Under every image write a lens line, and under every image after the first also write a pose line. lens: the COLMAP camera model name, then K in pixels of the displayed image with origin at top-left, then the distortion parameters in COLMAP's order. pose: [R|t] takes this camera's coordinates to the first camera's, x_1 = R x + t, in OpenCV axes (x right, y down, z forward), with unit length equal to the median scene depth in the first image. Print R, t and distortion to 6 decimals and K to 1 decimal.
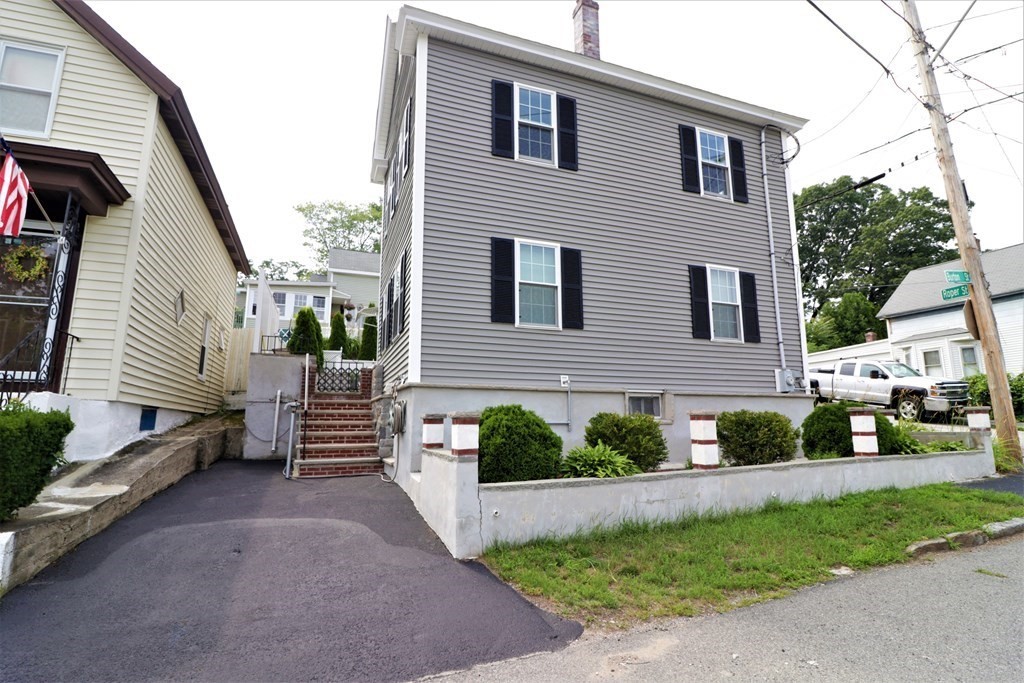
lens RADIAL K [[471.5, 0, 512.9], [0, 471.5, 339.6], [0, 0, 1]] dist [-0.010970, -0.008194]
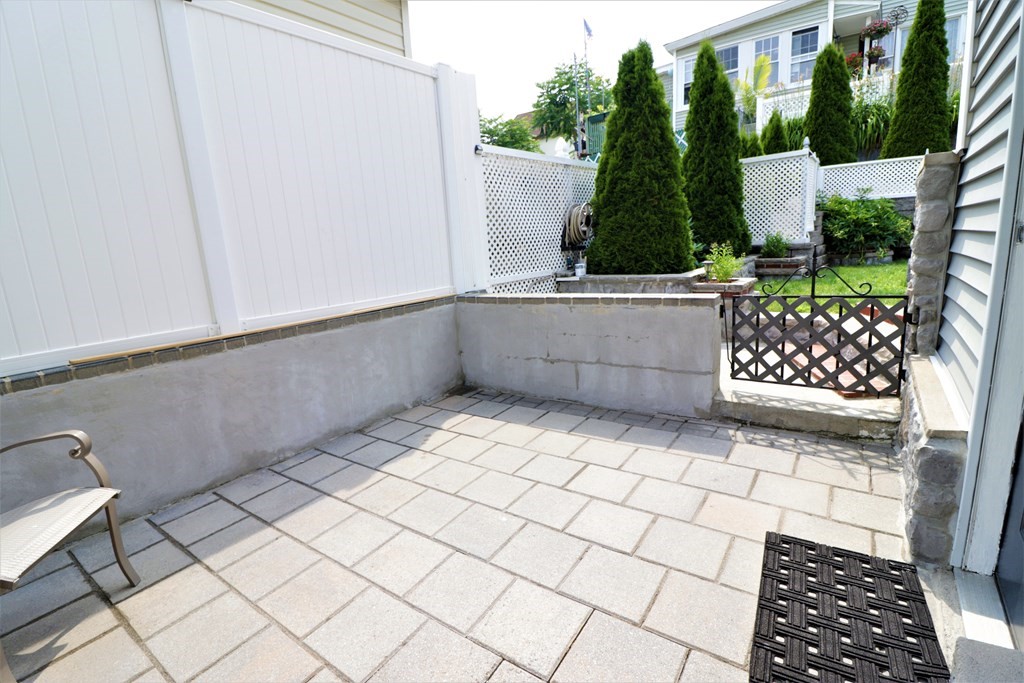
lens RADIAL K [[471.5, 0, 505.9], [0, 471.5, 344.0], [0, 0, 1]] dist [-0.010970, -0.008194]
pose [[0.505225, 0.159446, -0.848130, -0.309262], [0.208510, 0.931113, 0.299254, 0.013792], [0.837419, -0.328034, 0.437176, 1.218478]]
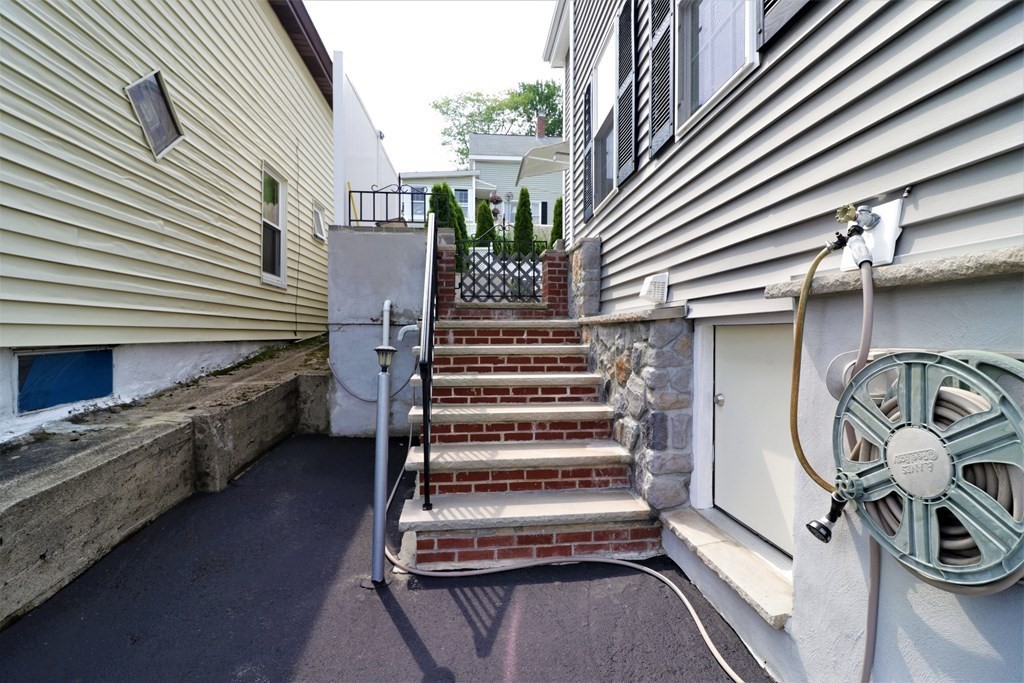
lens RADIAL K [[471.5, 0, 512.6], [0, 471.5, 337.6], [0, 0, 1]] dist [-0.010970, -0.008194]
pose [[0.956482, 0.010636, -0.291598, -0.222140], [0.044041, 0.982625, 0.180303, 0.061552], [0.288449, -0.185298, 0.939394, 0.553430]]
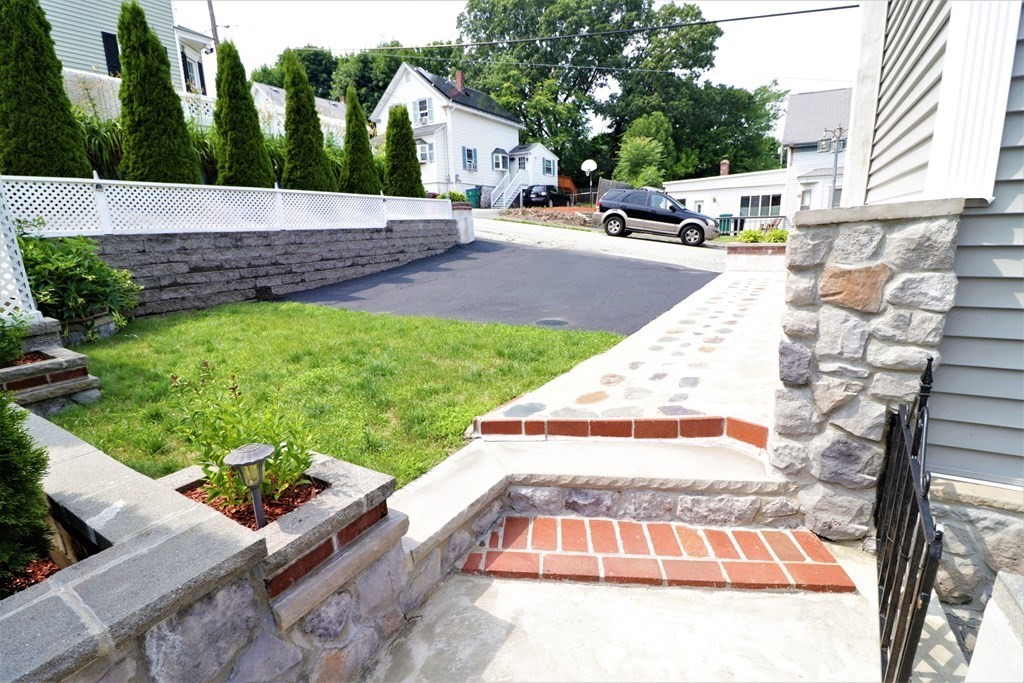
lens RADIAL K [[471.5, 0, 508.6], [0, 471.5, 343.6], [0, 0, 1]] dist [-0.010970, -0.008194]
pose [[0.799099, -0.160988, 0.579244, -0.648356], [-0.078103, 0.927517, 0.365531, 0.040583], [-0.596104, -0.337336, 0.728604, 1.506515]]
